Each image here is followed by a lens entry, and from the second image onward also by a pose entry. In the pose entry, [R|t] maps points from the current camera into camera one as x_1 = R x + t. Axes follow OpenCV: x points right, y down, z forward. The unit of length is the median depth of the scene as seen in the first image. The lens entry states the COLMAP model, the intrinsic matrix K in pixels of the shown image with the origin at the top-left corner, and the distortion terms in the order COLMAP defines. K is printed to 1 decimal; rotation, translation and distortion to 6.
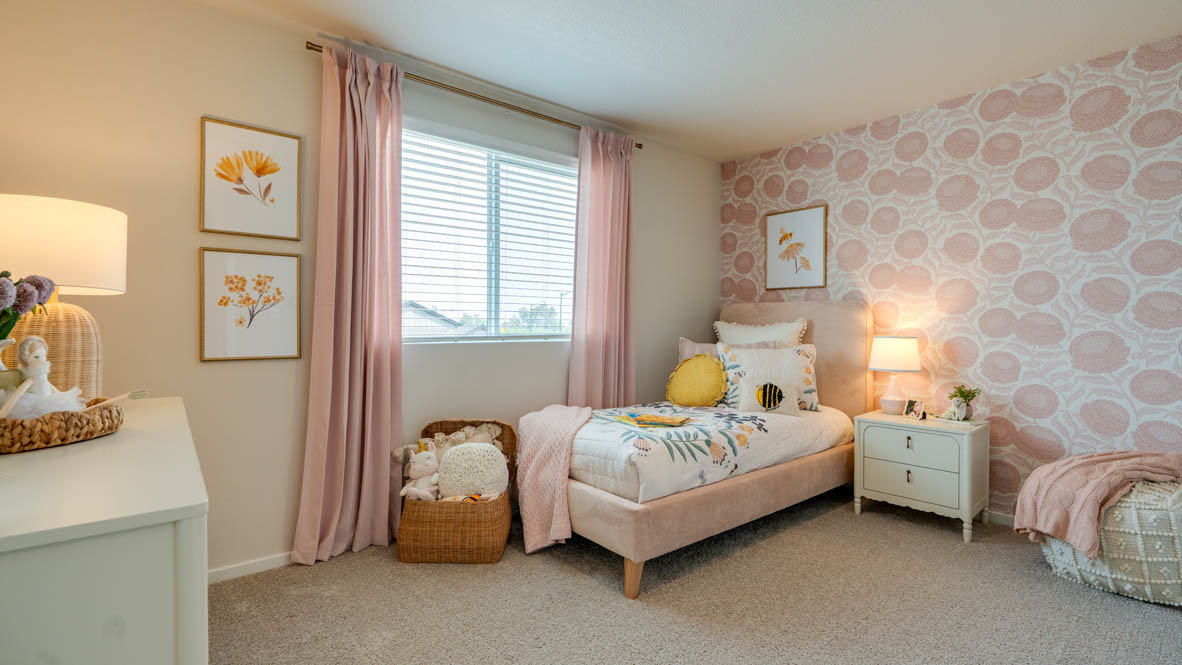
lens RADIAL K [[534.3, 0, 591.2], [0, 534.3, 327.9], [0, 0, 1]] dist [-0.008970, 0.000761]
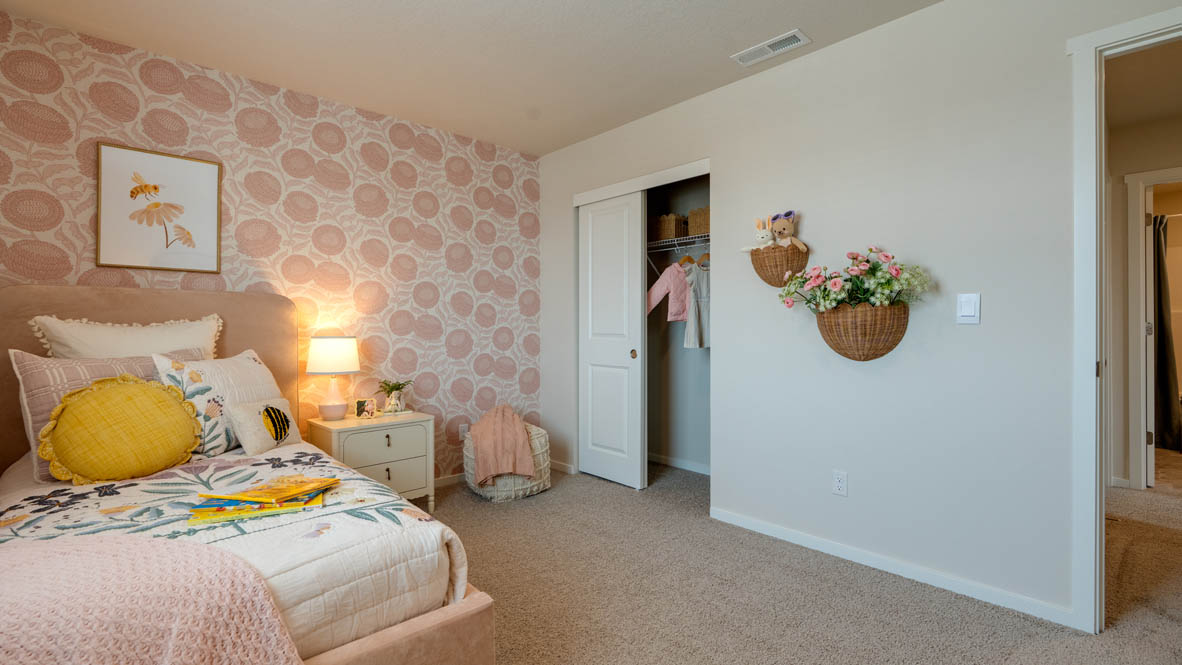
lens RADIAL K [[534.3, 0, 591.2], [0, 534.3, 327.9], [0, 0, 1]] dist [-0.008970, 0.000761]
pose [[-0.062047, -0.008946, 0.998033, -0.385429], [-0.003657, 0.999955, 0.008736, -0.008997], [-0.998067, -0.003108, -0.062077, 0.589221]]
